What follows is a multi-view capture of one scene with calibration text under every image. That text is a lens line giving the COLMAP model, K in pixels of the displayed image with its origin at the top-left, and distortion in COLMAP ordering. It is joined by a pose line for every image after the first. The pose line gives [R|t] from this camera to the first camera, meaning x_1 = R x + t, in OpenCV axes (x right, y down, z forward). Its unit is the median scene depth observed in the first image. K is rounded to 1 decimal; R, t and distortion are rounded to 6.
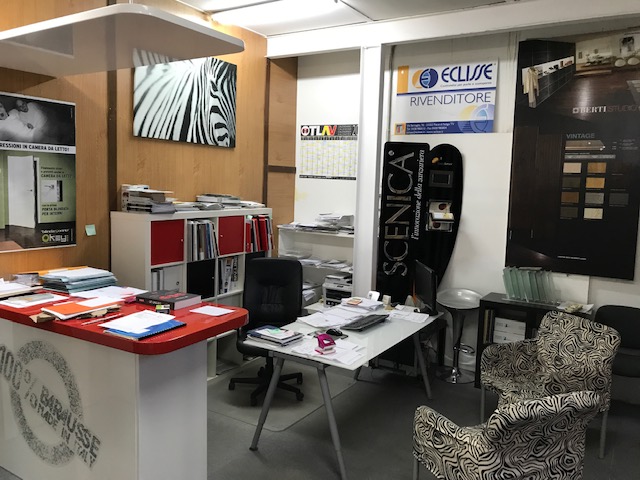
lens RADIAL K [[525.4, 0, 322.6], [0, 525.4, 230.5], [0, 0, 1]] dist [0.035882, 0.001551]
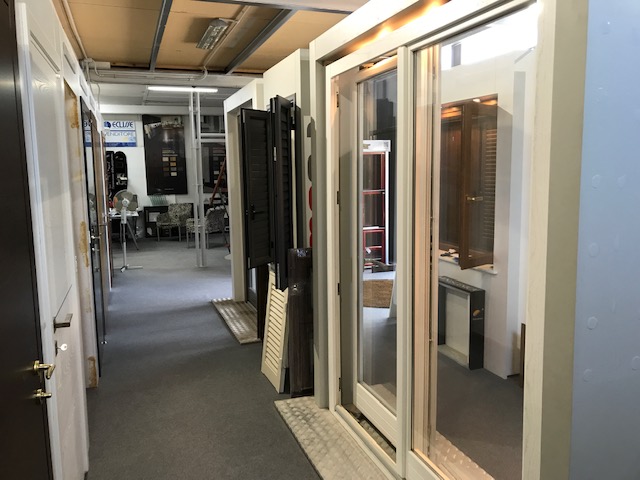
lens RADIAL K [[525.4, 0, 325.1], [0, 525.4, 239.0], [0, 0, 1]] dist [0.035882, 0.001551]
pose [[0.612063, -0.147063, 0.777015, -1.365328], [0.118152, 0.988534, 0.094026, 0.154556], [-0.781933, 0.034256, 0.622420, -1.555840]]
